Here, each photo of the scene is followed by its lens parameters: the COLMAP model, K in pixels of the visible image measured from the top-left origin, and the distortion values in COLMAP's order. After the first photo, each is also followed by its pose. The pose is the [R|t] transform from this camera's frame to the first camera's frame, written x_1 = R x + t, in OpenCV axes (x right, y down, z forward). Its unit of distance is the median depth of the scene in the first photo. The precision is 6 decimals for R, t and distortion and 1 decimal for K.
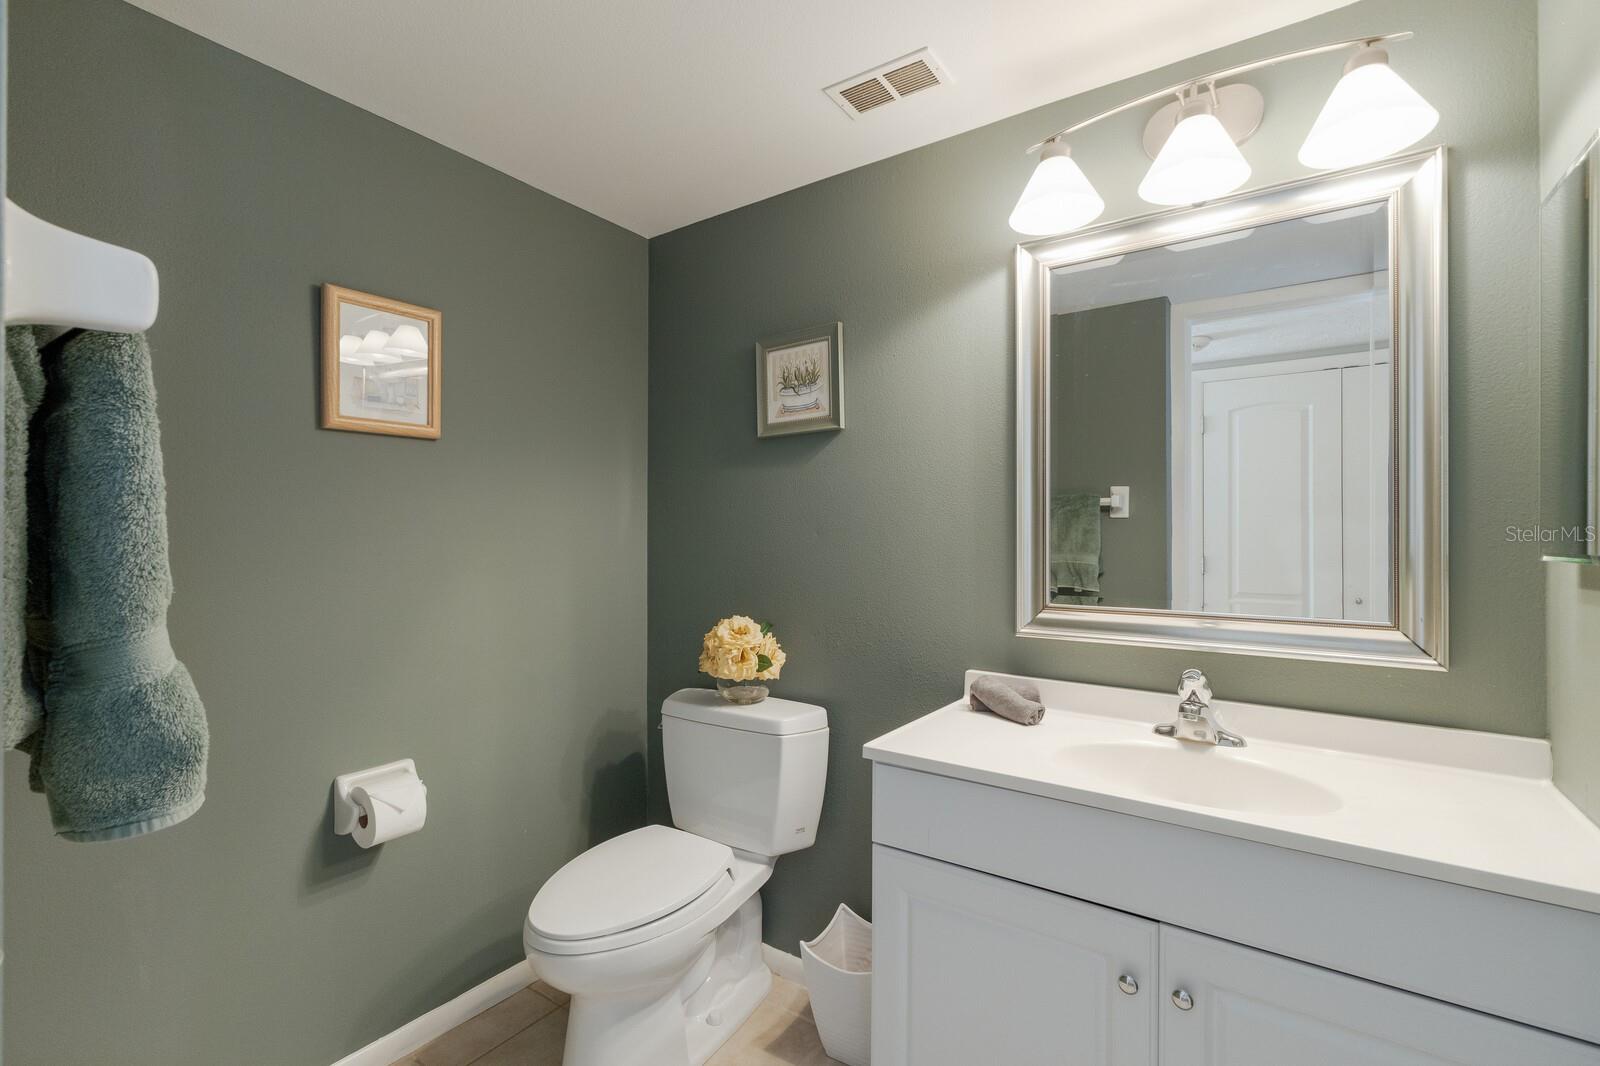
lens RADIAL K [[700.0, 0, 802.4], [0, 700.0, 528.1], [0, 0, 1]] dist [0.000264, 0.000254]
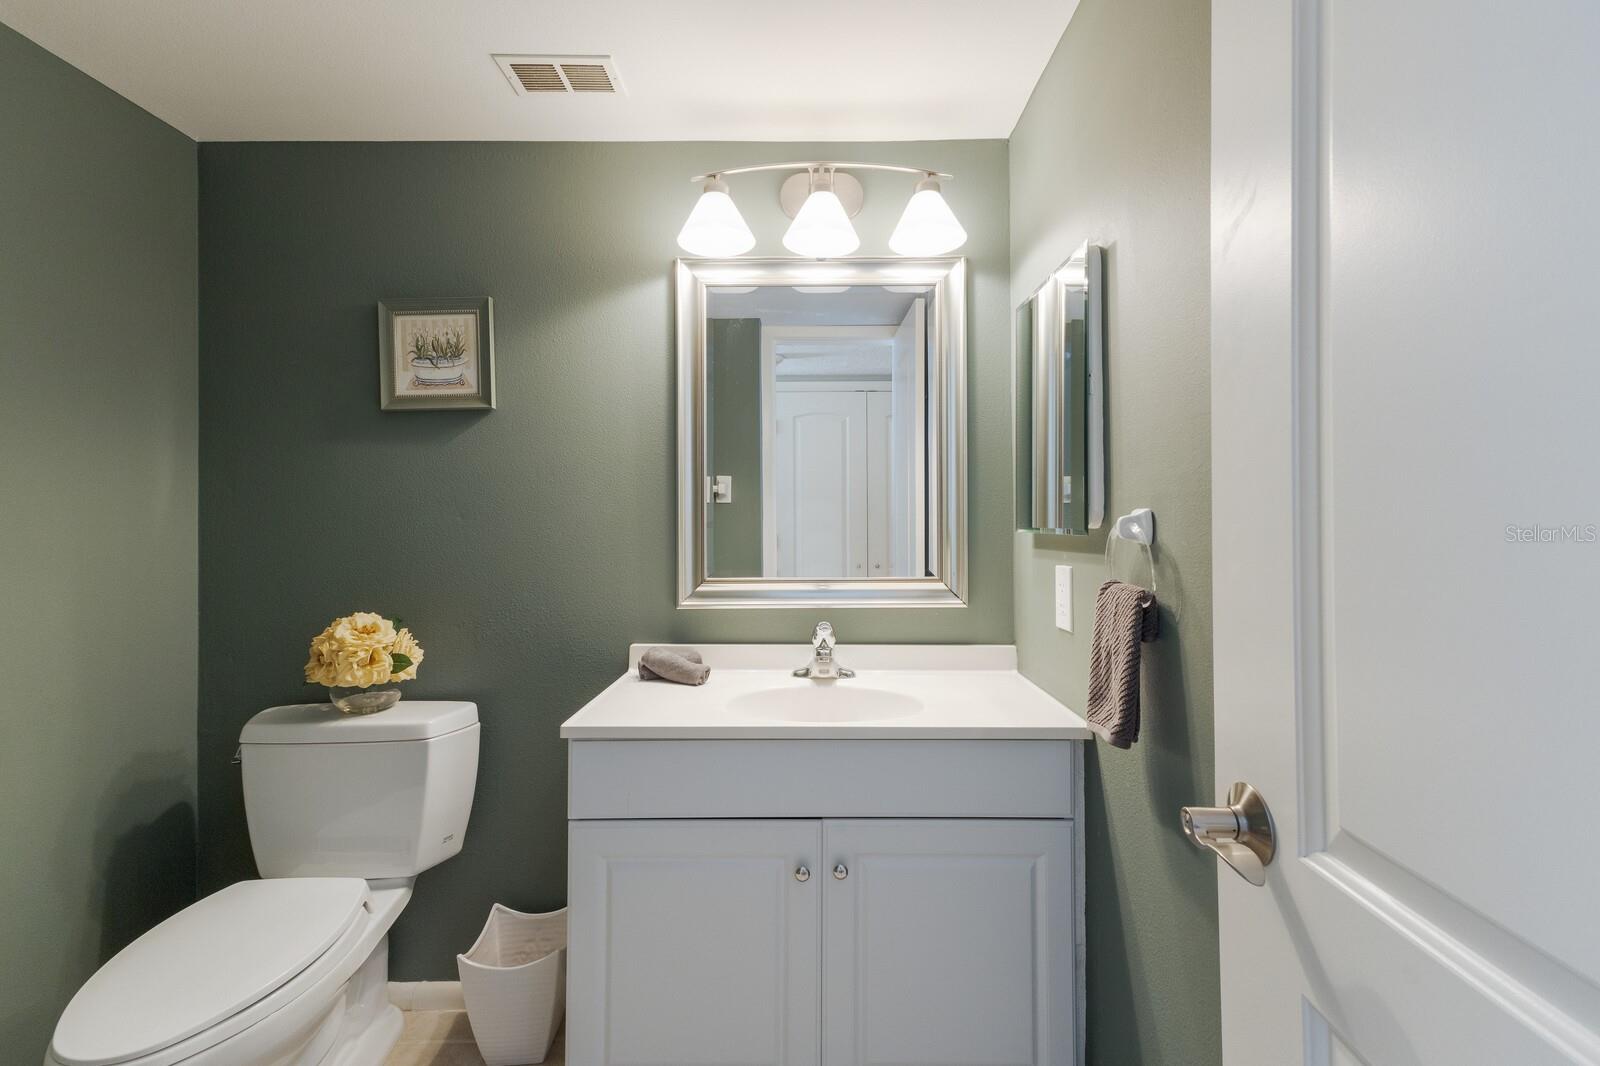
lens RADIAL K [[702.1, 0, 772.7], [0, 702.1, 510.5], [0, 0, 1]] dist [0.013079, -0.001067]
pose [[0.833989, 0.000628, 0.551781, -0.159959], [0.000472, 0.999998, -0.001852, -0.000314], [-0.551781, 0.001804, 0.833987, -0.017069]]
